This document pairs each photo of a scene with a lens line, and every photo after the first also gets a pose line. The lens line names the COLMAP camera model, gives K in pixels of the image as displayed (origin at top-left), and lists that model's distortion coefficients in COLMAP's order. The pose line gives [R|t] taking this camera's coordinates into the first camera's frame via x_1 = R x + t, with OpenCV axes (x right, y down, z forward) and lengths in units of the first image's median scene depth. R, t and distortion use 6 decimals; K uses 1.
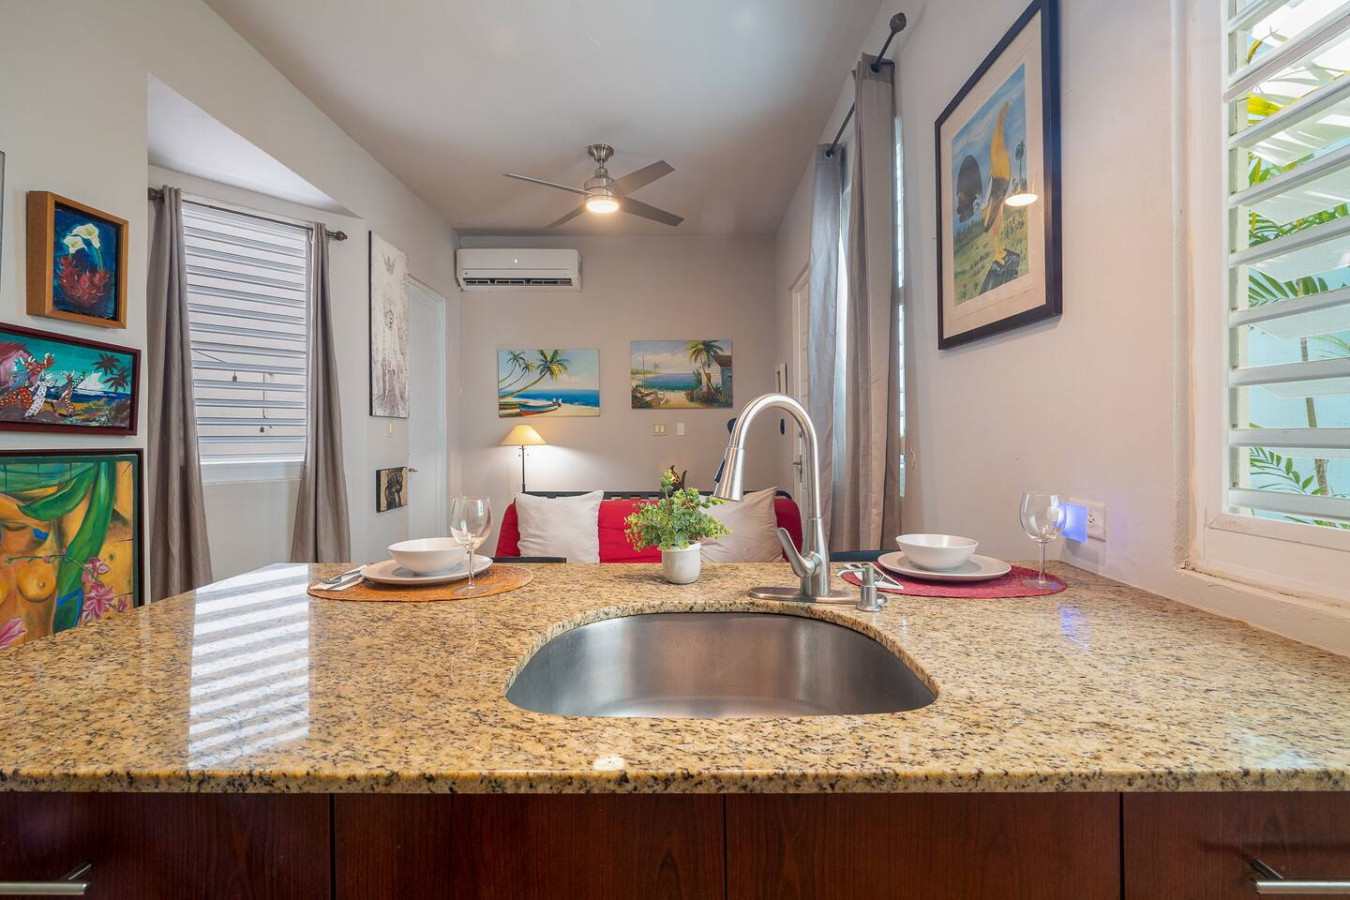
lens RADIAL K [[612.8, 0, 678.4], [0, 612.8, 437.4], [0, 0, 1]] dist [-0.001982, 0.000325]
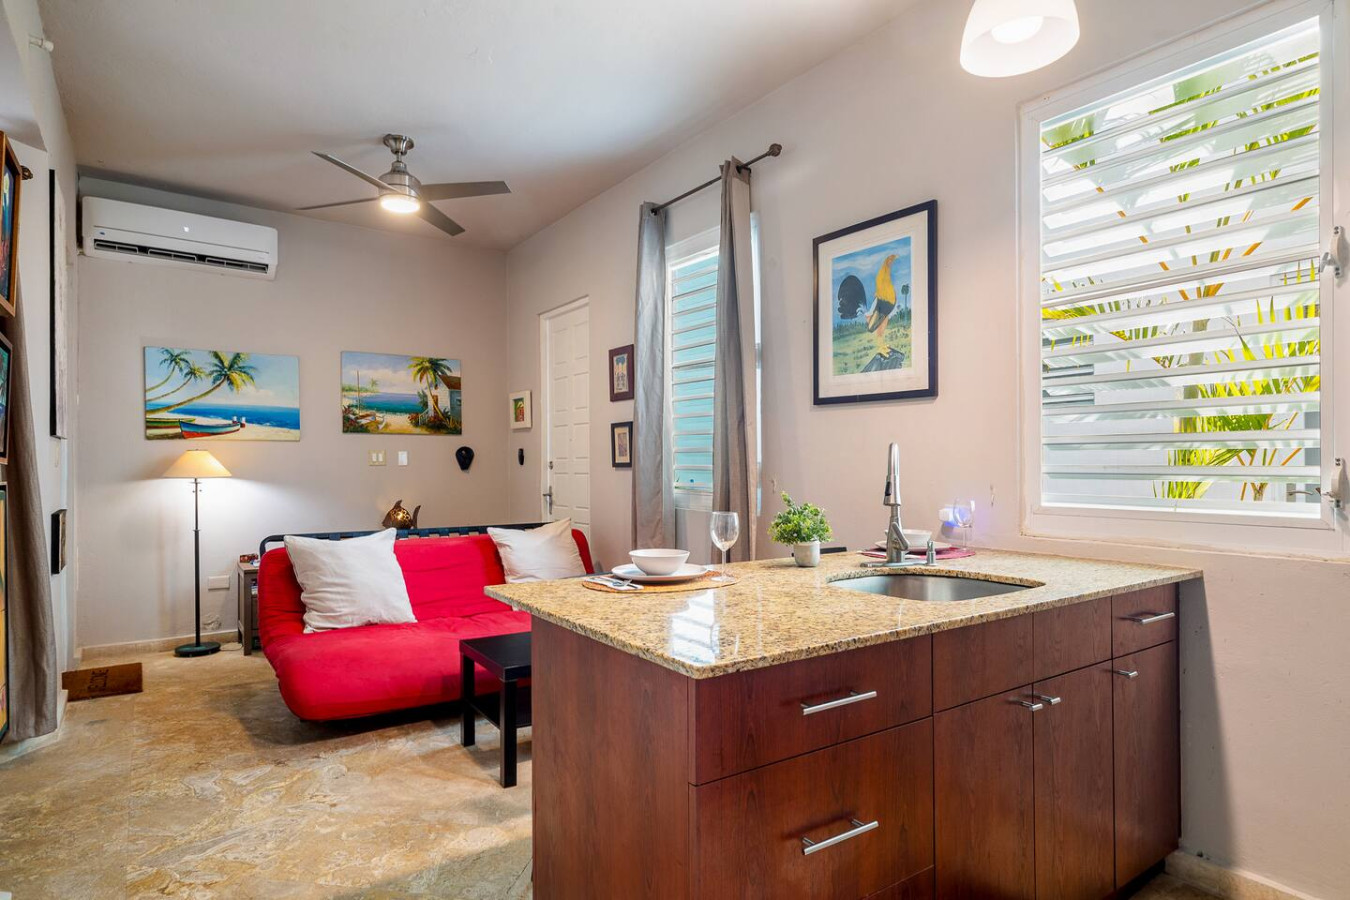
lens RADIAL K [[740.8, 0, 658.5], [0, 740.8, 468.1], [0, 0, 1]] dist [0.001332, 0.000622]
pose [[0.820358, 0.003008, 0.571842, -0.816381], [-0.002902, 0.999995, -0.001097, 0.000665], [-0.571842, -0.000759, 0.820363, -0.162727]]
